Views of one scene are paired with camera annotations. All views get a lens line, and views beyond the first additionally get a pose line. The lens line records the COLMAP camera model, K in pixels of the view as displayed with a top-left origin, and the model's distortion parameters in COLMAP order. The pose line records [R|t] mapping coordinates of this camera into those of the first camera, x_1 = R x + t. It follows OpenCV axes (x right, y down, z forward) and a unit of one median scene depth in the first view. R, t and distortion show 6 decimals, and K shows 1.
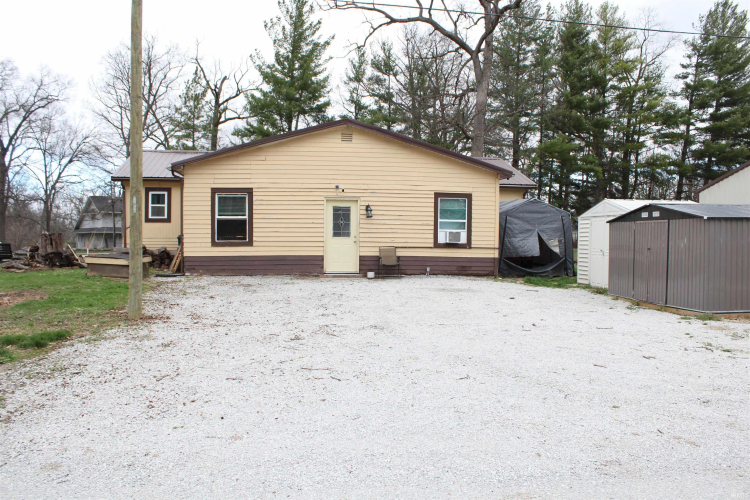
lens RADIAL K [[619.7, 0, 375.0], [0, 619.7, 250.0], [0, 0, 1]] dist [-0.151179, 0.094423]
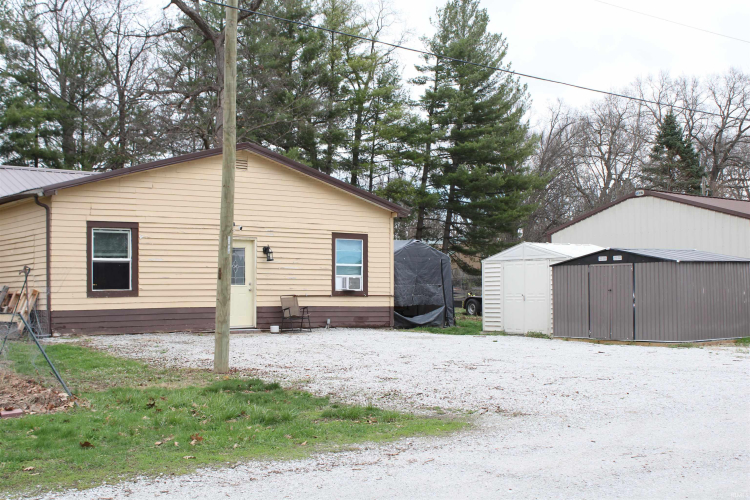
lens RADIAL K [[1013.6, 0, 375.0], [0, 1013.6, 250.0], [0, 0, 1]] dist [-0.222144, 0.016398]
pose [[0.853366, 0.009672, 0.521223, -0.590691], [0.023609, 0.998085, -0.057175, 0.014247], [-0.520778, 0.061096, 0.851503, -0.238666]]
